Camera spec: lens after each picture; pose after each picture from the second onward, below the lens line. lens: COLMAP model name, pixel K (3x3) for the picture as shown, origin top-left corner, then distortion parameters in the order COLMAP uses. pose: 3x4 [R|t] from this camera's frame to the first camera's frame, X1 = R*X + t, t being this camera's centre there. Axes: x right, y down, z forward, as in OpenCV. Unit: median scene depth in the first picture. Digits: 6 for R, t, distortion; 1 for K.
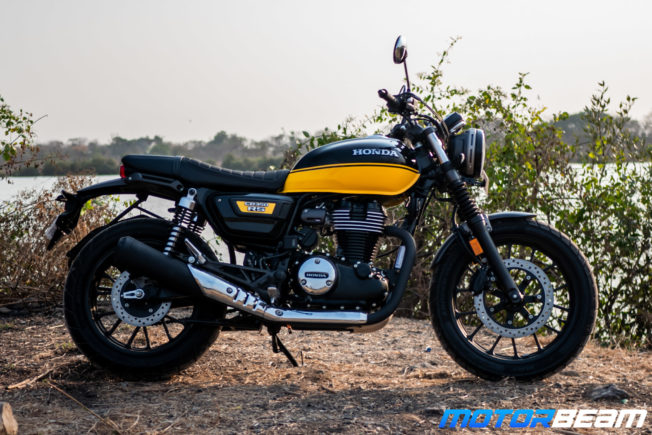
lens RADIAL K [[1444.5, 0, 326.0], [0, 1444.5, 217.5], [0, 0, 1]] dist [0.001861, 0.168524]
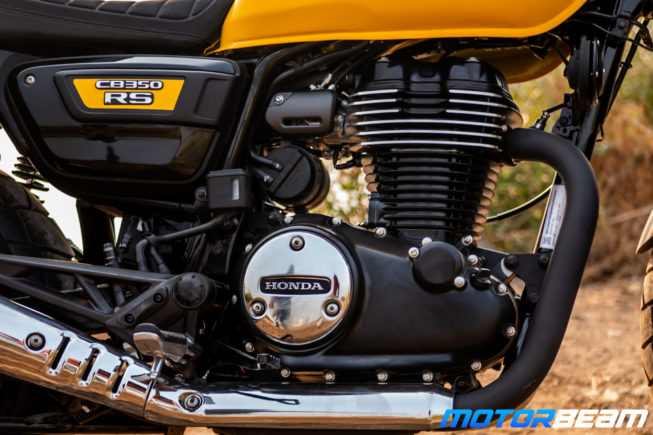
lens RADIAL K [[1446.7, 0, 326.5], [0, 1446.7, 217.5], [0, 0, 1]] dist [0.001861, 0.168524]
pose [[0.990440, -0.041144, -0.131667, 0.043696], [0.045297, 0.998561, 0.028701, 0.015066], [0.130297, -0.034390, 0.990878, 0.660342]]
